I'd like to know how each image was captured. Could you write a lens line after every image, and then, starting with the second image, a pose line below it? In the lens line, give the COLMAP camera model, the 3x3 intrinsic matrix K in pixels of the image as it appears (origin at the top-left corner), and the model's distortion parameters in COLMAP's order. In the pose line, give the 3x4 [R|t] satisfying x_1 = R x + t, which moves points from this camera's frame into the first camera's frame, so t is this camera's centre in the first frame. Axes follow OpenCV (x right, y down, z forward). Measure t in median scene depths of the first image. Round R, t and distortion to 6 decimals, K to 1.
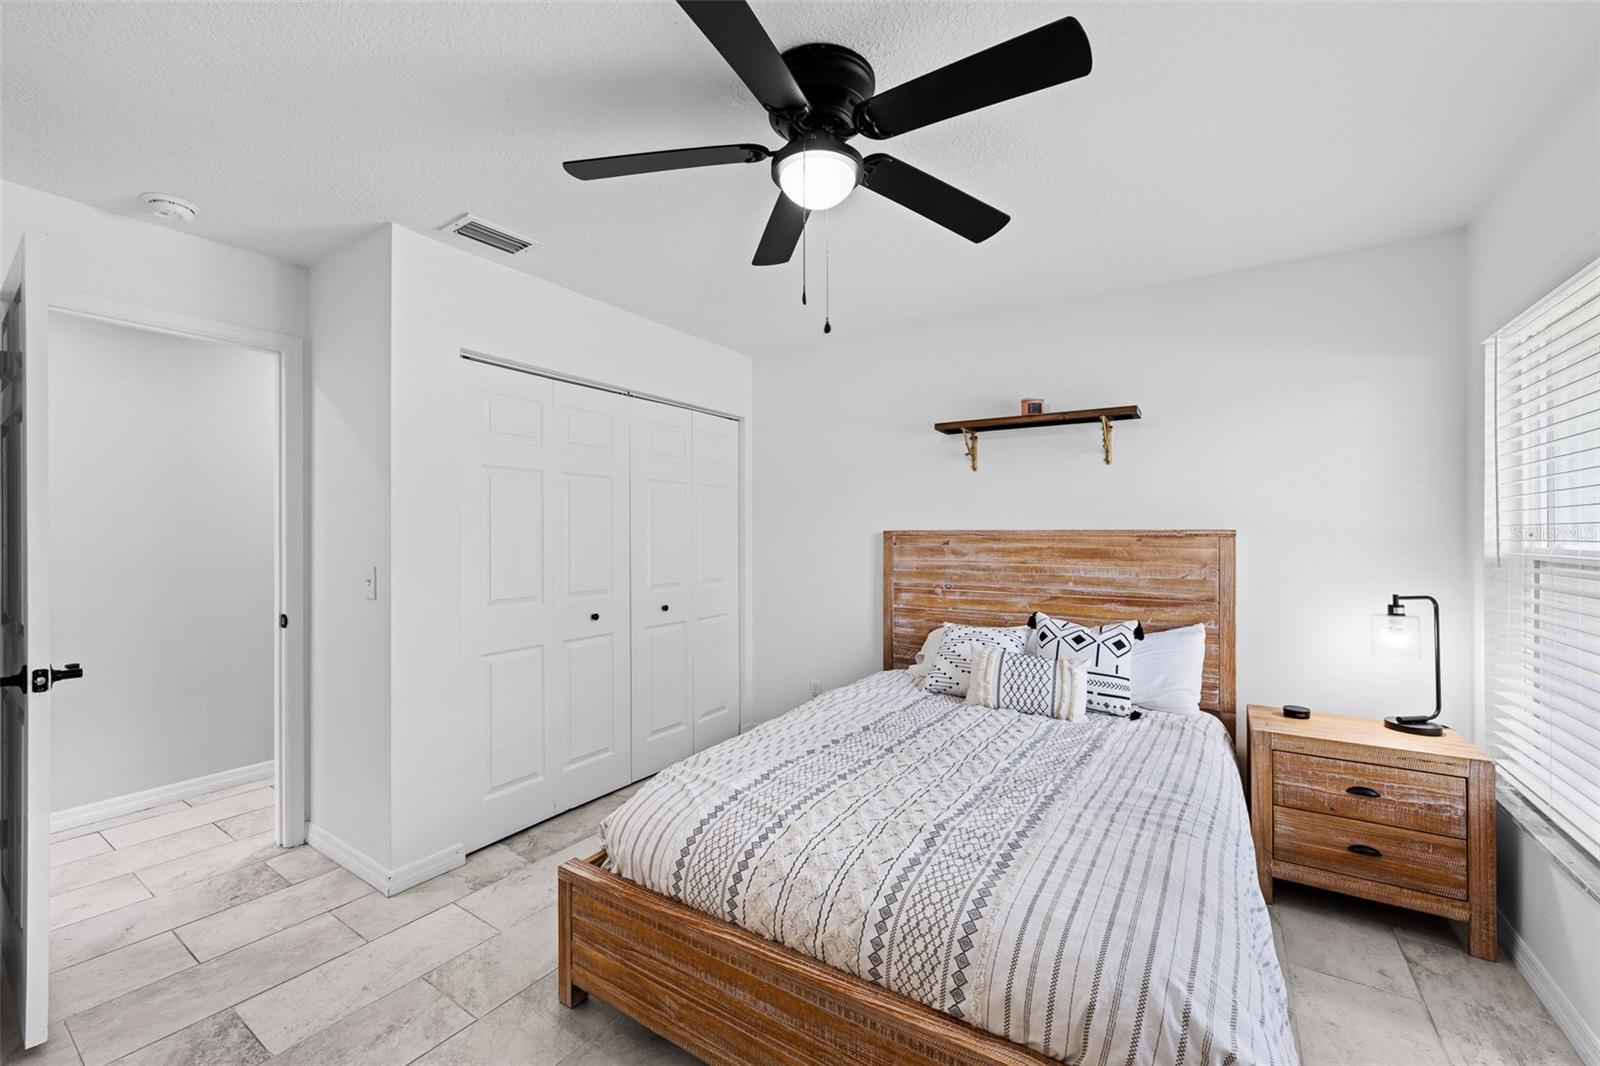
lens RADIAL K [[629.7, 0, 800.0], [0, 629.7, 533.0], [0, 0, 1]] dist [0.001772, 0.000041]
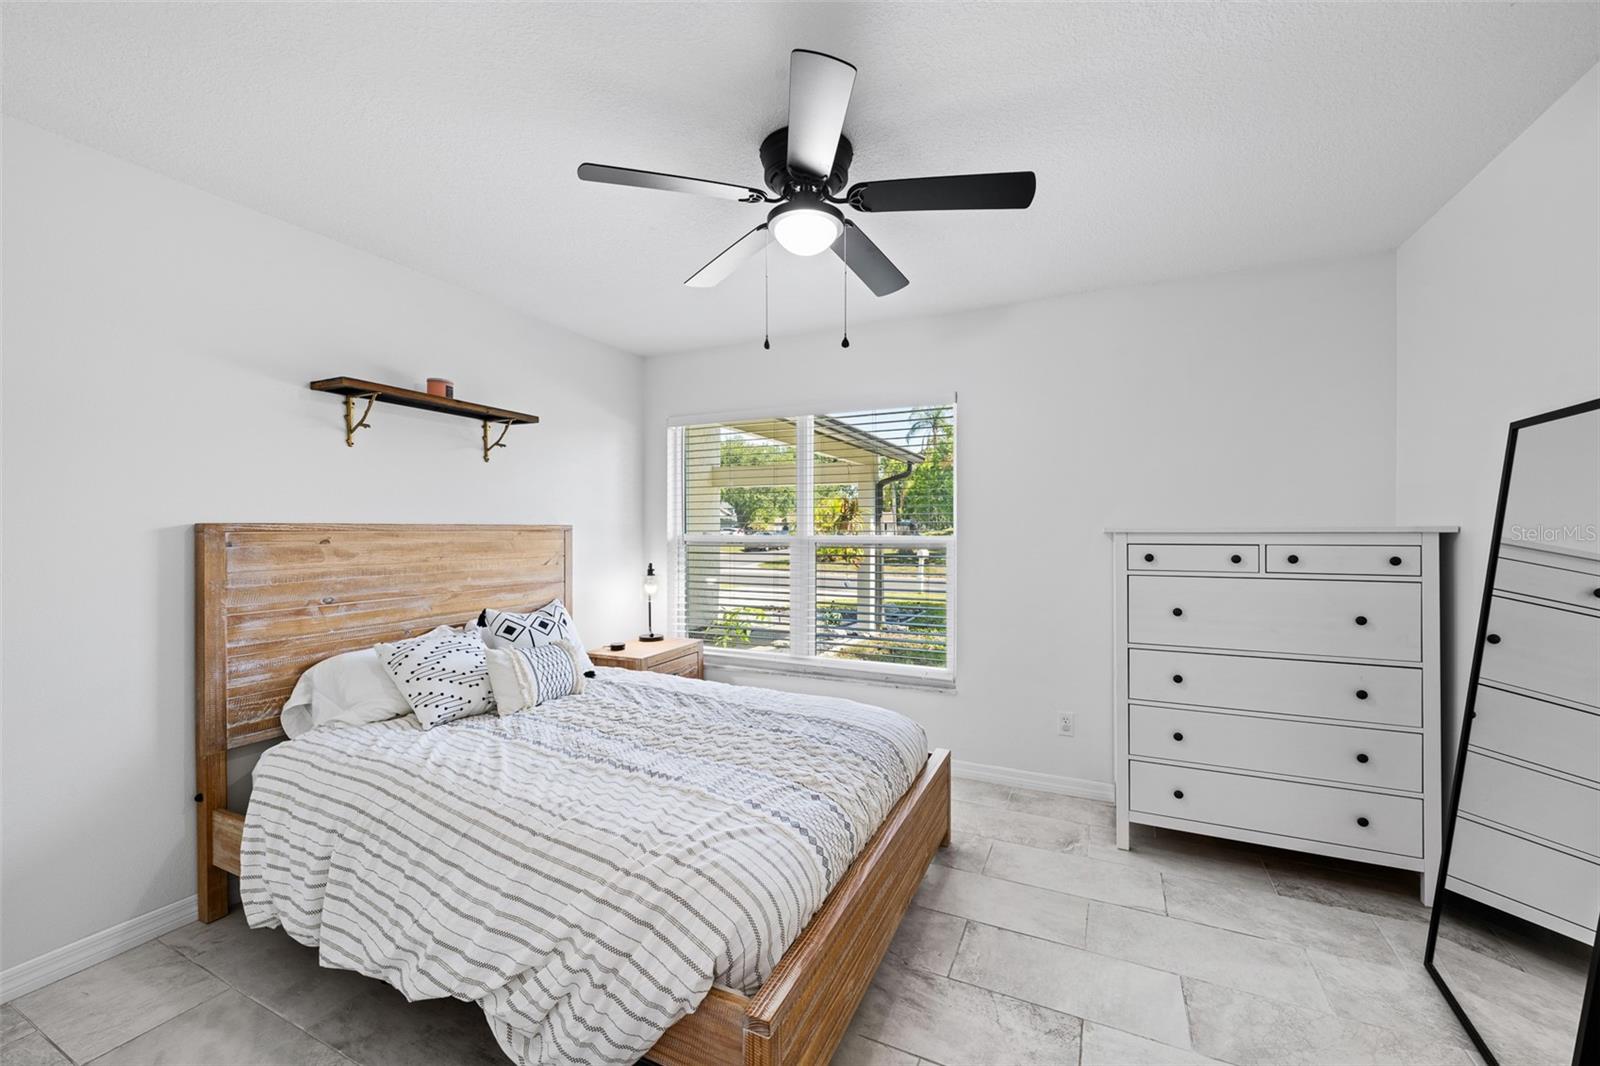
lens RADIAL K [[629.7, 0, 800.0], [0, 629.7, 533.0], [0, 0, 1]] dist [0.001772, 0.000041]
pose [[-0.124226, -0.007003, 0.992229, -0.568218], [-0.000671, 0.999975, 0.006974, 0.001420], [-0.992254, 0.000200, -0.124228, 0.565222]]
